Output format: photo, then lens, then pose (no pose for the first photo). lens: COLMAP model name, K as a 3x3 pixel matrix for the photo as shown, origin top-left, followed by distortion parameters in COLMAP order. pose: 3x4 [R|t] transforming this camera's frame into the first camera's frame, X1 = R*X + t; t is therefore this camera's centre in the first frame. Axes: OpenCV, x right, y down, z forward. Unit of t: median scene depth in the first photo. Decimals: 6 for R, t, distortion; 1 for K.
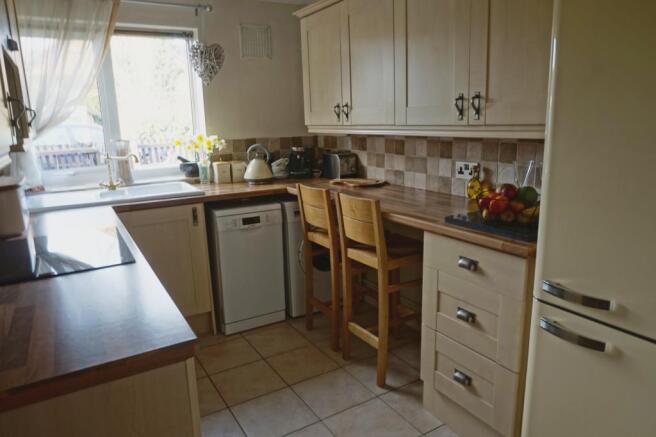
lens RADIAL K [[442.2, 0, 328.0], [0, 442.2, 218.5], [0, 0, 1]] dist [-0.059123, 0.036399]
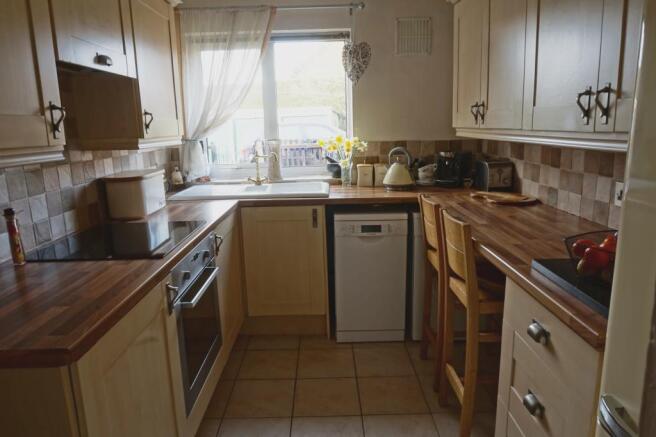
lens RADIAL K [[442.2, 0, 328.0], [0, 442.2, 218.5], [0, 0, 1]] dist [-0.059123, 0.036399]
pose [[0.857346, 0.109937, -0.502863, 0.208311], [-0.108170, 0.993591, 0.032798, -0.036289], [0.503246, 0.026275, 0.863744, 0.135988]]
